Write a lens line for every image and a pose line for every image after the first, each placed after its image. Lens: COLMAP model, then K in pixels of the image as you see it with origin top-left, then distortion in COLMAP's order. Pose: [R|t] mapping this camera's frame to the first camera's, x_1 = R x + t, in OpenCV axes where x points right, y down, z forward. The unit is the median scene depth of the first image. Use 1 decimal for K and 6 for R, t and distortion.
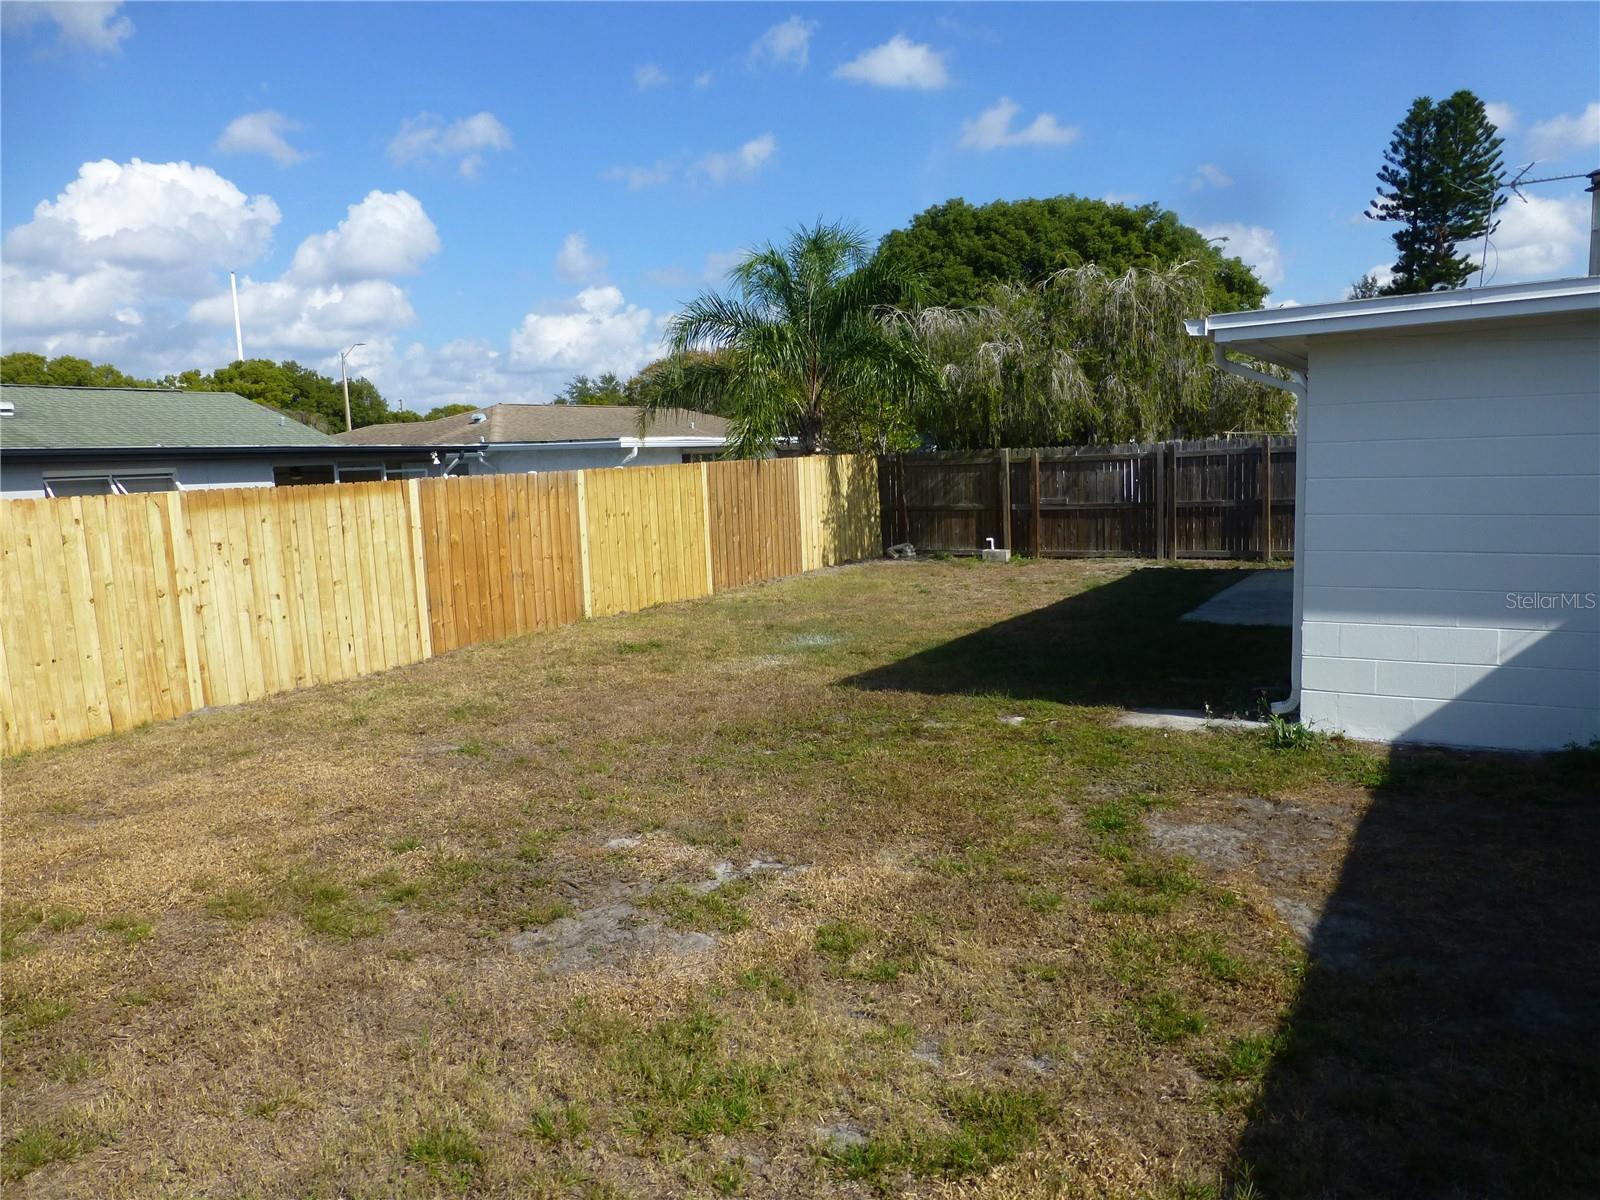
lens RADIAL K [[1162.3, 0, 814.4], [0, 1162.3, 599.5], [0, 0, 1]] dist [-0.028141, 0.010878]
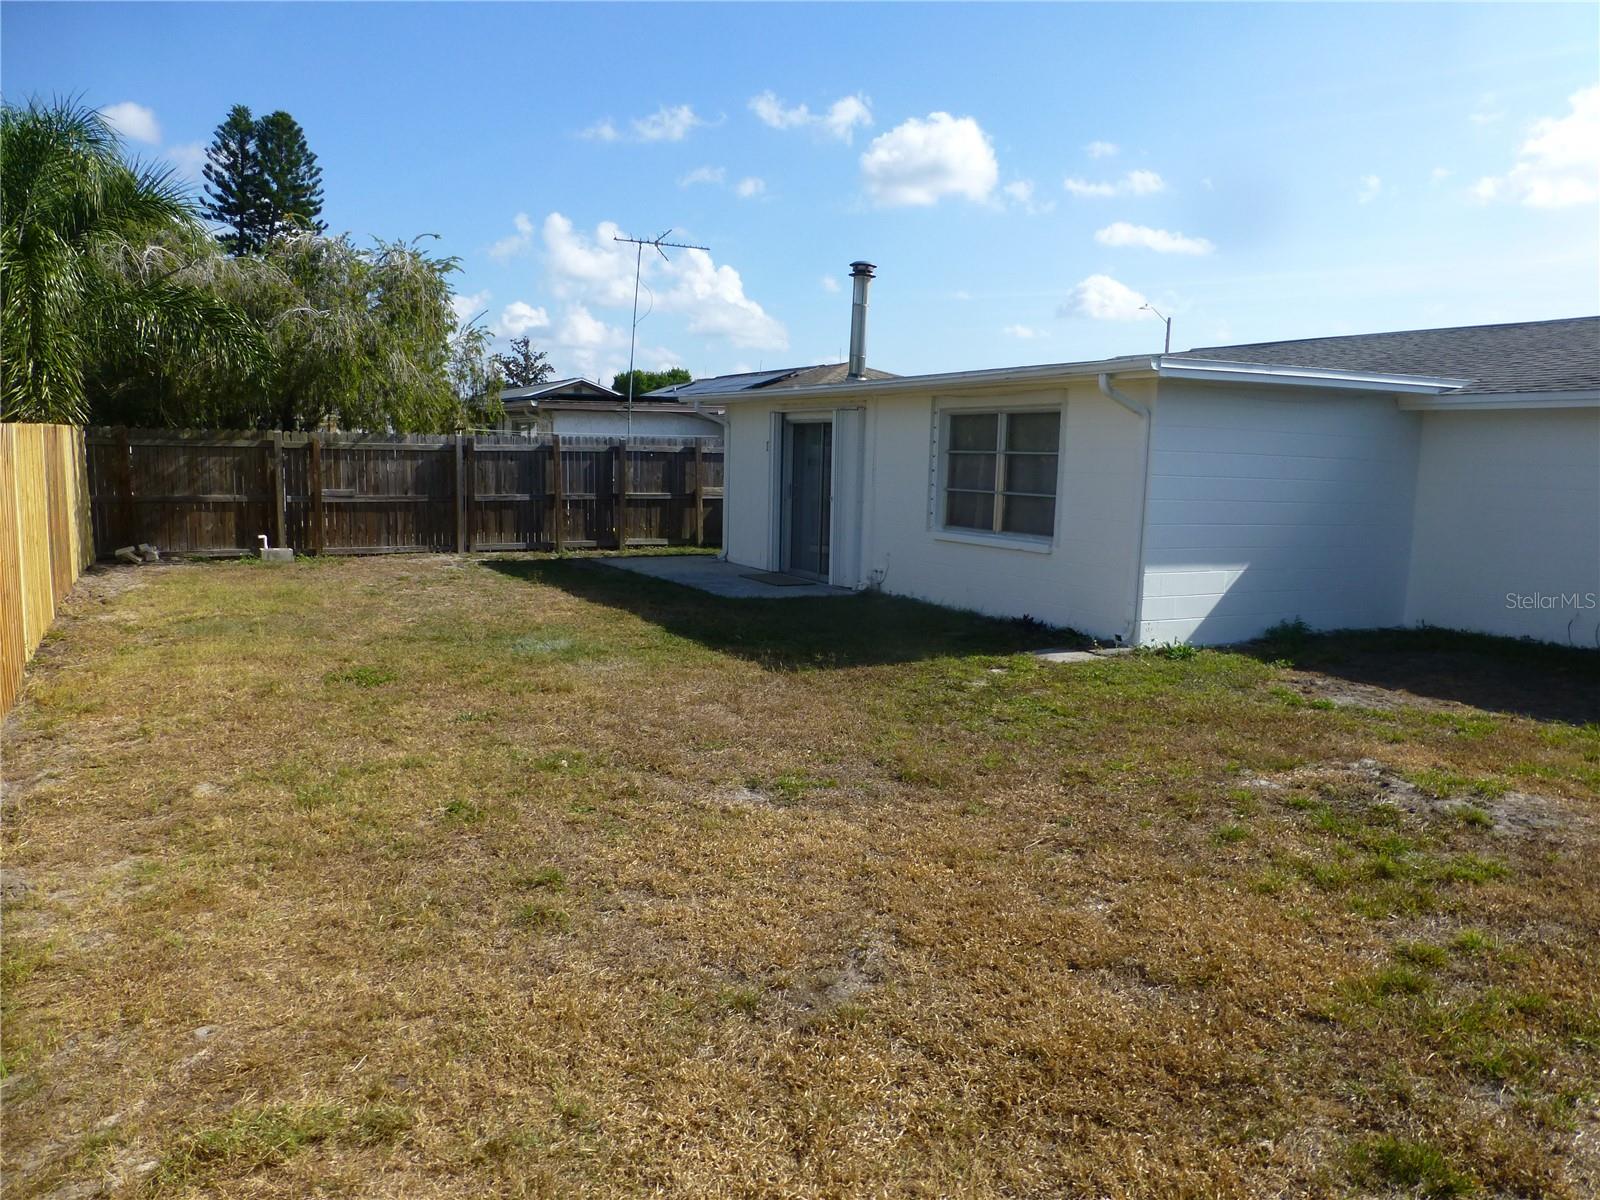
lens RADIAL K [[1160.3, 0, 811.3], [0, 1160.3, 602.1], [0, 0, 1]] dist [-0.007099, -0.034589]
pose [[0.492074, -0.060841, 0.868425, -0.380773], [0.063840, 0.997391, 0.033703, -0.006781], [-0.868210, 0.038856, 0.494674, 0.227795]]
